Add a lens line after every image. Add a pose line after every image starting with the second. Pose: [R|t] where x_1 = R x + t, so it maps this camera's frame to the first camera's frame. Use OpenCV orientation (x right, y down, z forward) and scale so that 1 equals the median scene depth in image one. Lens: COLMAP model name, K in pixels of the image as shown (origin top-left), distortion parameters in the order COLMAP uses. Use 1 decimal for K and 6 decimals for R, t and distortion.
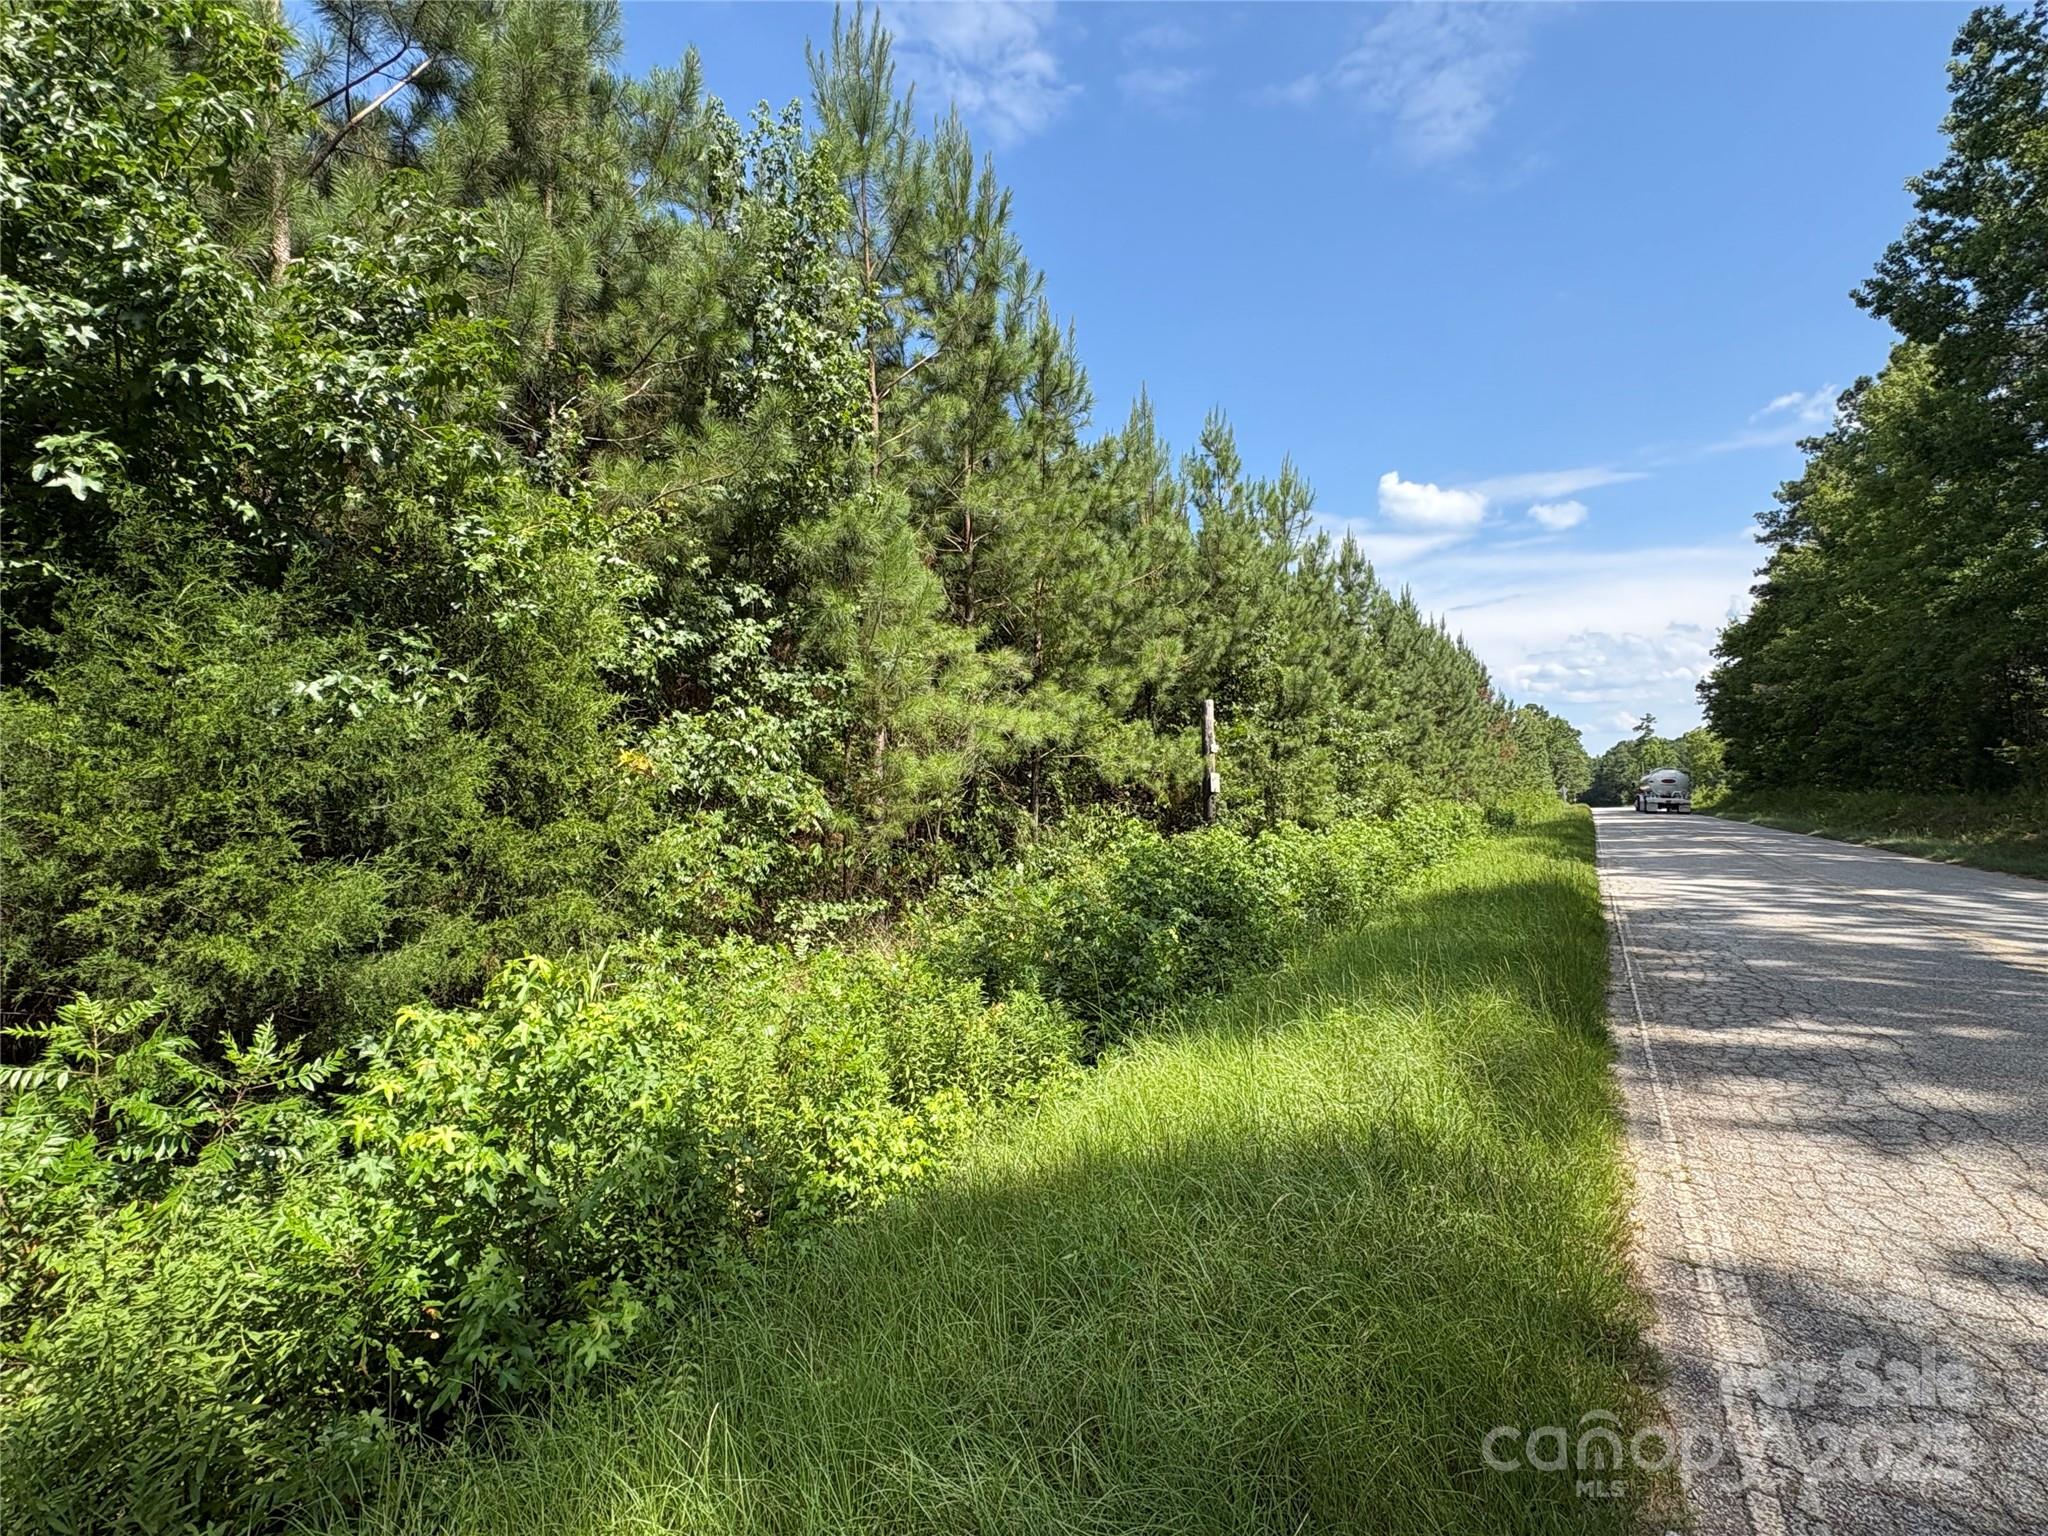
lens RADIAL K [[981.3, 0, 1024.0], [0, 981.3, 768.0], [0, 0, 1]] dist [-0.011164, 0.000122]
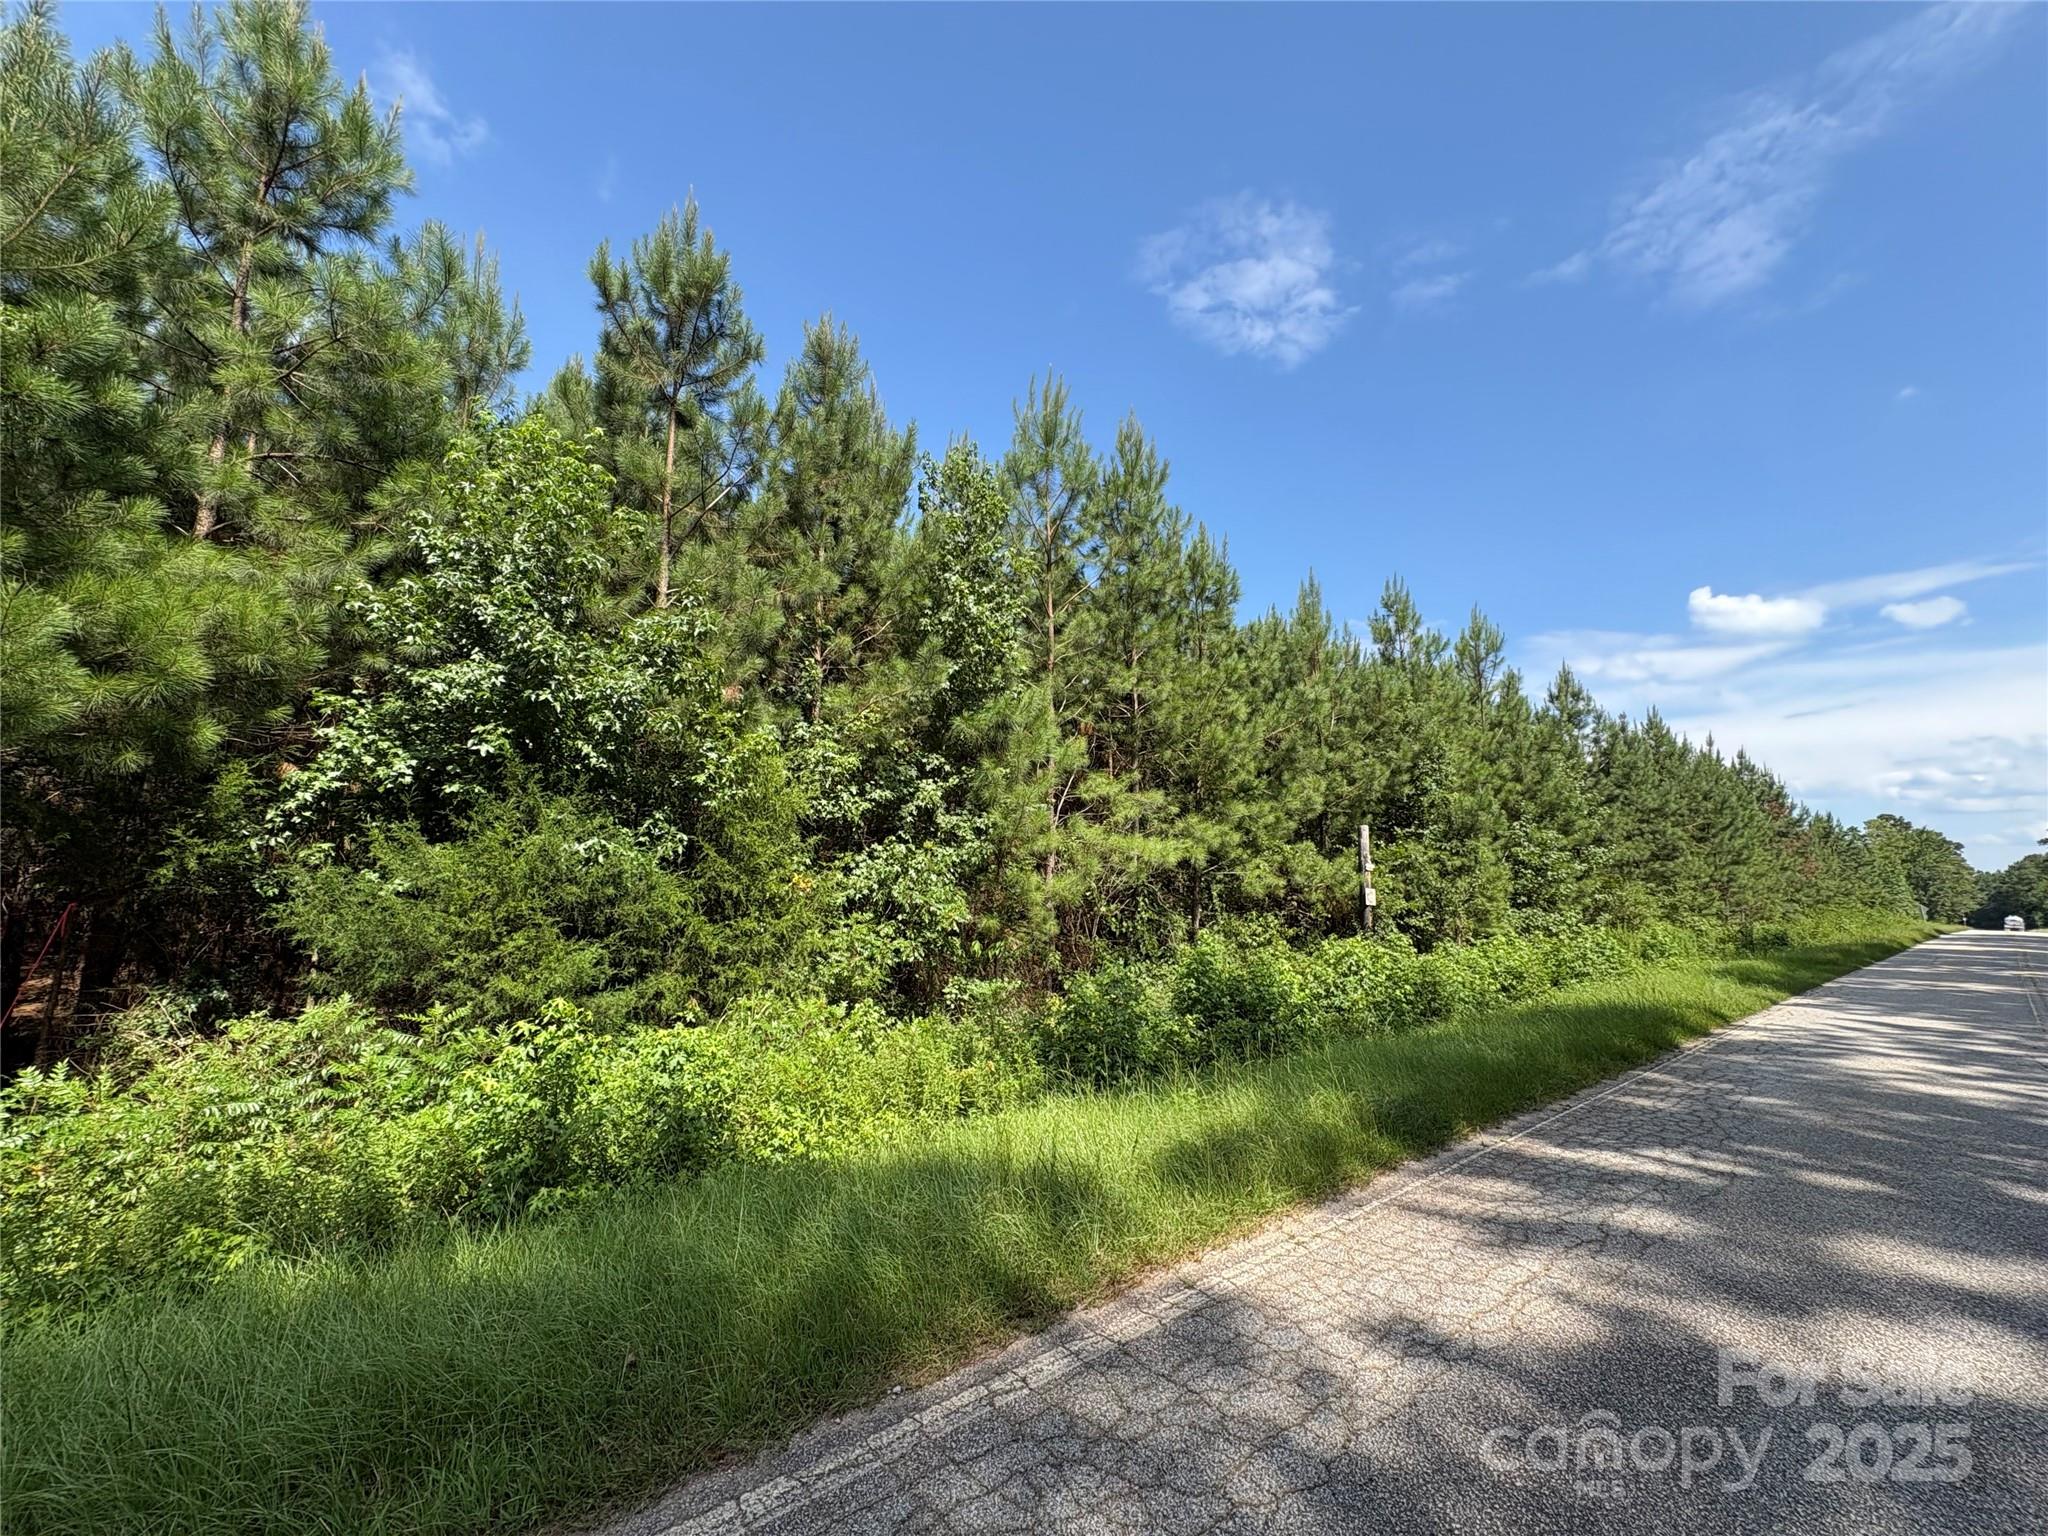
lens RADIAL K [[801.4, 0, 1024.7], [0, 801.4, 757.7], [0, 0, 1]] dist [-0.000516, 0.000105]
pose [[0.944552, -0.025084, -0.327403, 0.180519], [-0.020461, 0.990644, -0.134928, -0.017999], [0.327724, 0.134145, 0.935201, -0.062075]]
